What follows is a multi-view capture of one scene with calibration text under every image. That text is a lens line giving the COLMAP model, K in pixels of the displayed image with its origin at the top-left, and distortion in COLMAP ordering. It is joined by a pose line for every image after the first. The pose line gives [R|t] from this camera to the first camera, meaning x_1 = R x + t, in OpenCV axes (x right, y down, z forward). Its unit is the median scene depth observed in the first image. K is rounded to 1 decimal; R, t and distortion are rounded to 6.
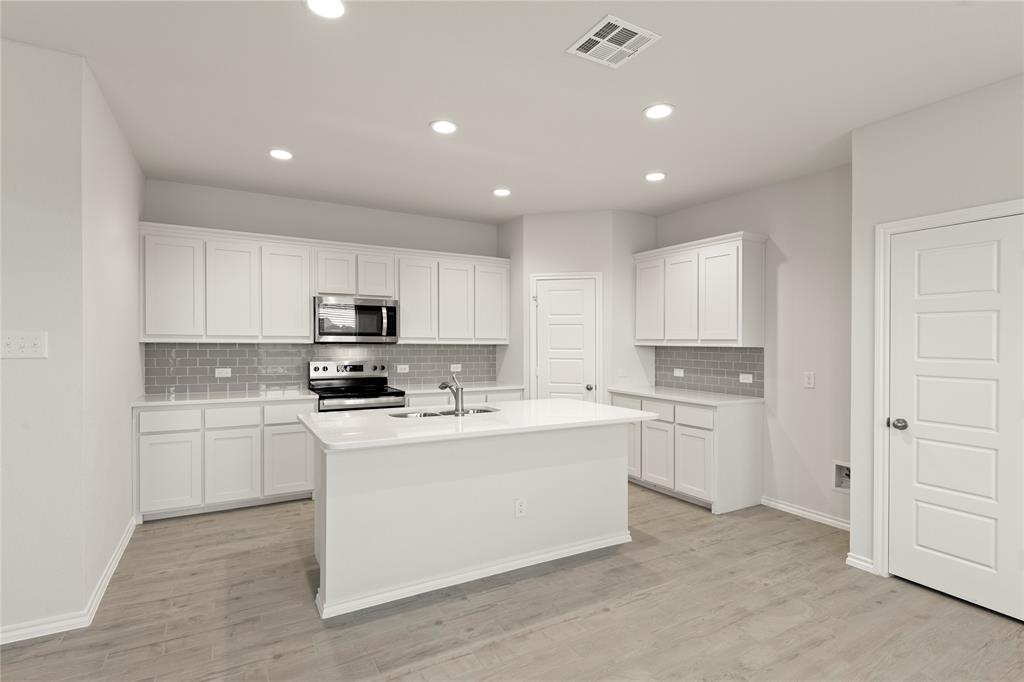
lens RADIAL K [[504.5, 0, 513.4], [0, 504.5, 347.9], [0, 0, 1]] dist [-0.000144, 0.000491]
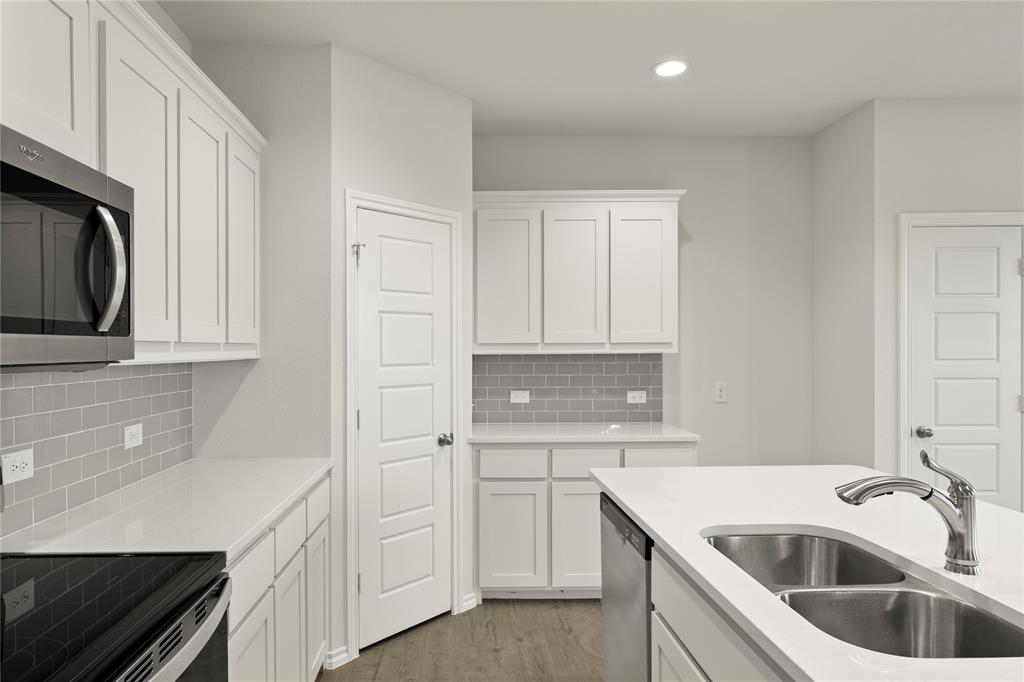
lens RADIAL K [[635.6, 0, 447.7], [0, 635.6, 356.4], [0, 0, 1]] dist [-0.006345, -0.000334]
pose [[0.497769, -0.022735, 0.867012, -0.499580], [0.021266, 0.999676, 0.014004, -0.017101], [-0.867049, 0.011467, 0.498091, 0.866871]]
